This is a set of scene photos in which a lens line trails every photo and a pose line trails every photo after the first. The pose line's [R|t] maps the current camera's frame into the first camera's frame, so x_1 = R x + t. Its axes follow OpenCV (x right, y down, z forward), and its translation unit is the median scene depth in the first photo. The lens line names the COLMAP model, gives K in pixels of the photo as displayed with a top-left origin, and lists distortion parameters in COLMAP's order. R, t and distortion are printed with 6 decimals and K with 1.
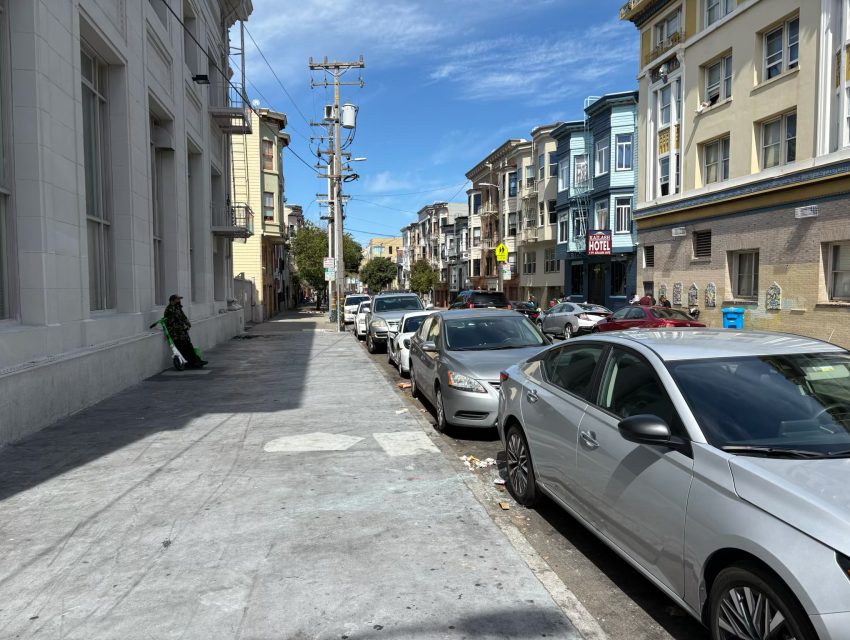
lens RADIAL K [[661.8, 0, 425.0], [0, 661.8, 320.0], [0, 0, 1]] dist [0.031287, -0.000344]
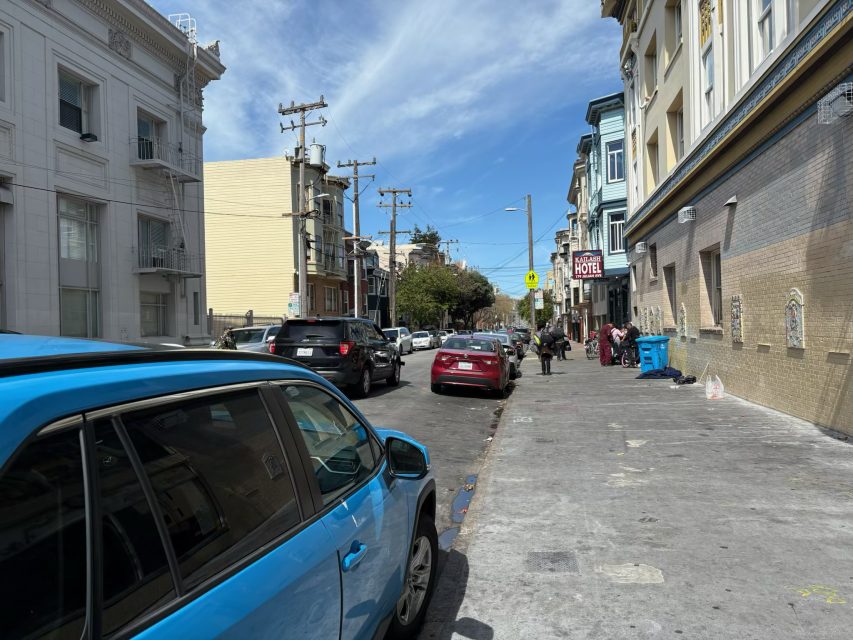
lens RADIAL K [[653.9, 0, 426.5], [0, 653.9, 320.0], [0, 0, 1]] dist [0.036331, 0.002862]
pose [[0.946252, -0.025655, -0.322410, 0.335813], [0.009166, 0.998576, -0.052557, 0.001776], [0.323299, 0.046777, 0.945140, 0.101153]]
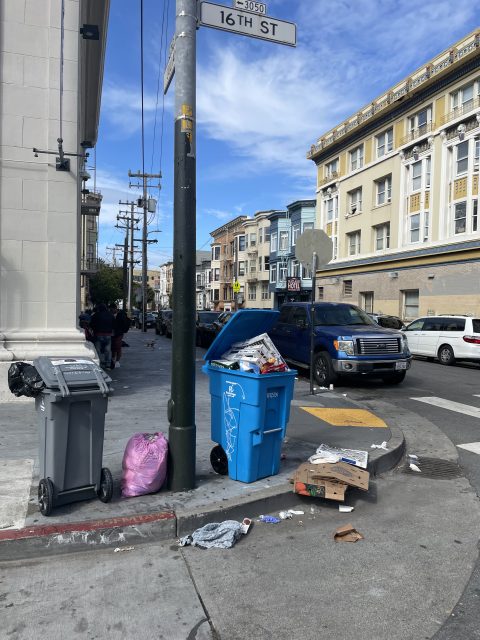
lens RADIAL K [[490.6, 0, 240.0], [0, 490.6, 320.0], [0, 0, 1]] dist [0.036331, 0.002862]
pose [[0.988917, 0.020716, 0.147015, -0.064671], [-0.017338, 0.999556, -0.024222, 0.012698], [-0.147451, 0.021404, 0.988838, -0.251876]]
